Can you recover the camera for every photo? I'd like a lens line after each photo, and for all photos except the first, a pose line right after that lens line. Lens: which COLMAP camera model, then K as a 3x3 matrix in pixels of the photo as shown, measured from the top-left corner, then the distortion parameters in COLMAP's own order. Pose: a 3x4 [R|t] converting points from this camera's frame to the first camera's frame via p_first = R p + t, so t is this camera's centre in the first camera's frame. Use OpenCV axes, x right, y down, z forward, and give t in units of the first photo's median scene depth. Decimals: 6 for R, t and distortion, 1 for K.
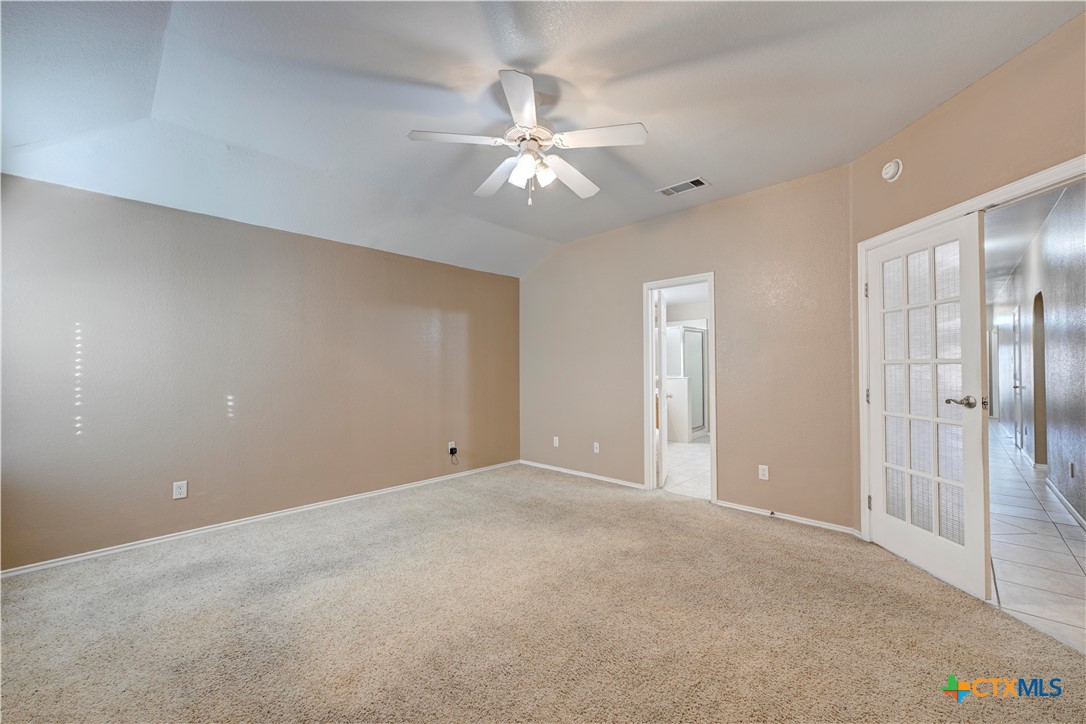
lens RADIAL K [[424.2, 0, 547.7], [0, 424.2, 362.6], [0, 0, 1]] dist [-0.001968, -0.000016]
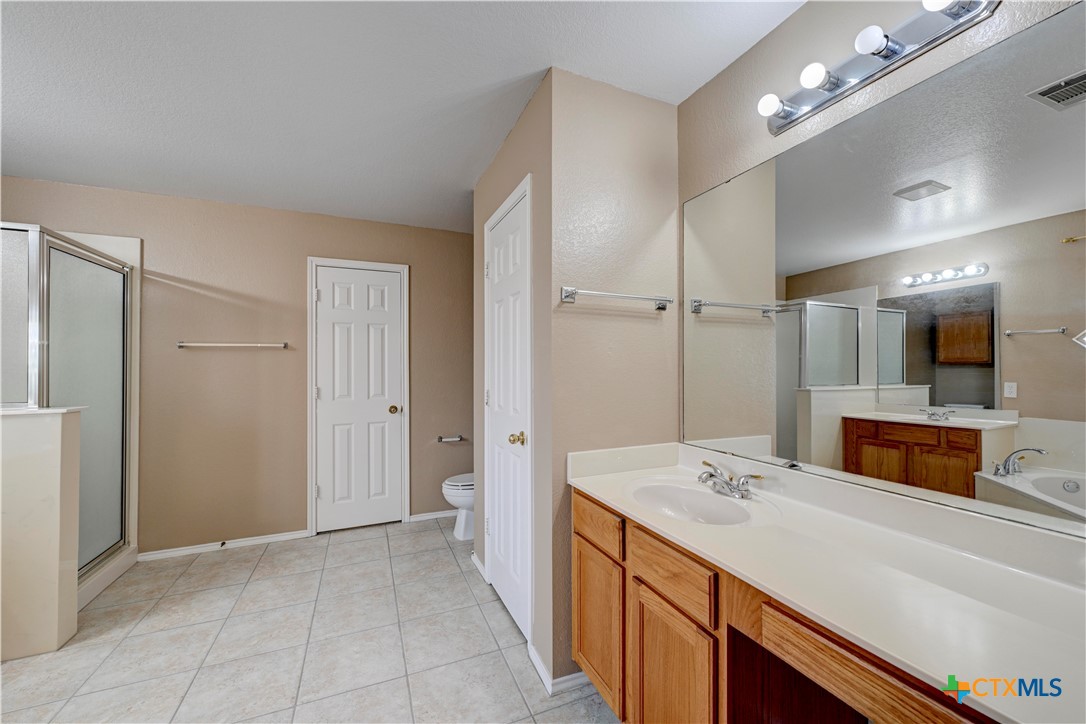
lens RADIAL K [[424.2, 0, 547.7], [0, 424.2, 362.6], [0, 0, 1]] dist [-0.001968, -0.000016]
pose [[0.395811, 0.005190, 0.918318, 0.399005], [-0.010243, 0.999947, -0.001237, 0.001090], [-0.918275, -0.008917, 0.395843, 1.182044]]
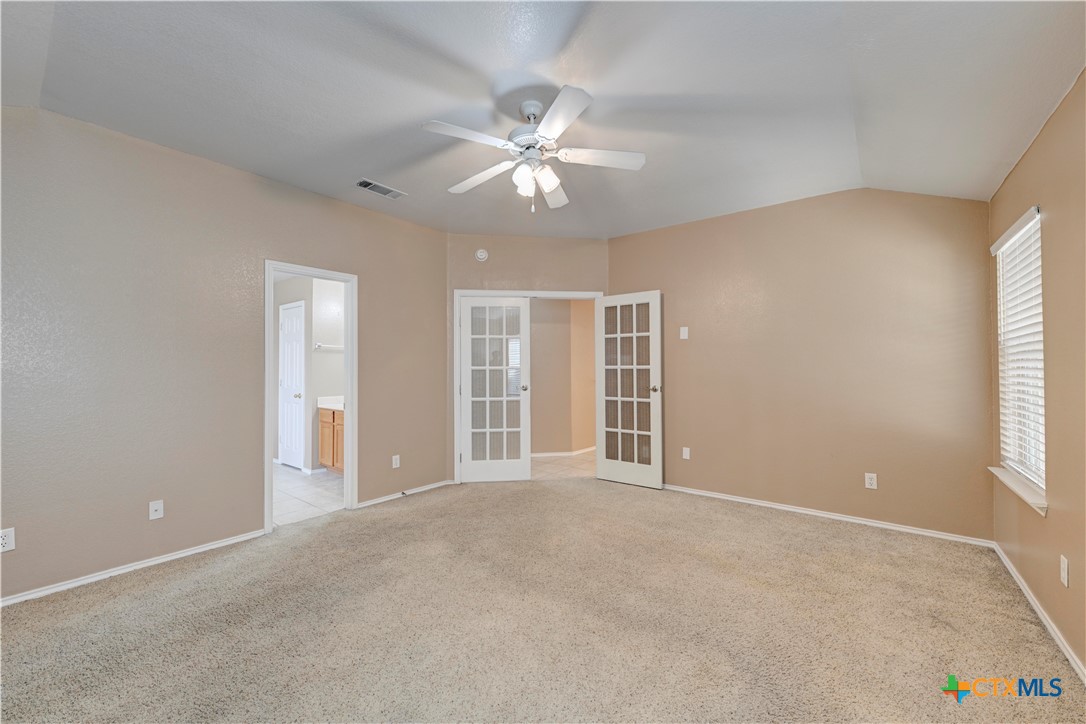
lens RADIAL K [[424.2, 0, 547.7], [0, 424.2, 362.6], [0, 0, 1]] dist [-0.001968, -0.000016]
pose [[-0.100217, 0.020962, 0.994745, -0.696926], [-0.008350, 0.999725, -0.021908, 0.009453], [-0.994931, -0.010502, -0.100014, 0.705477]]
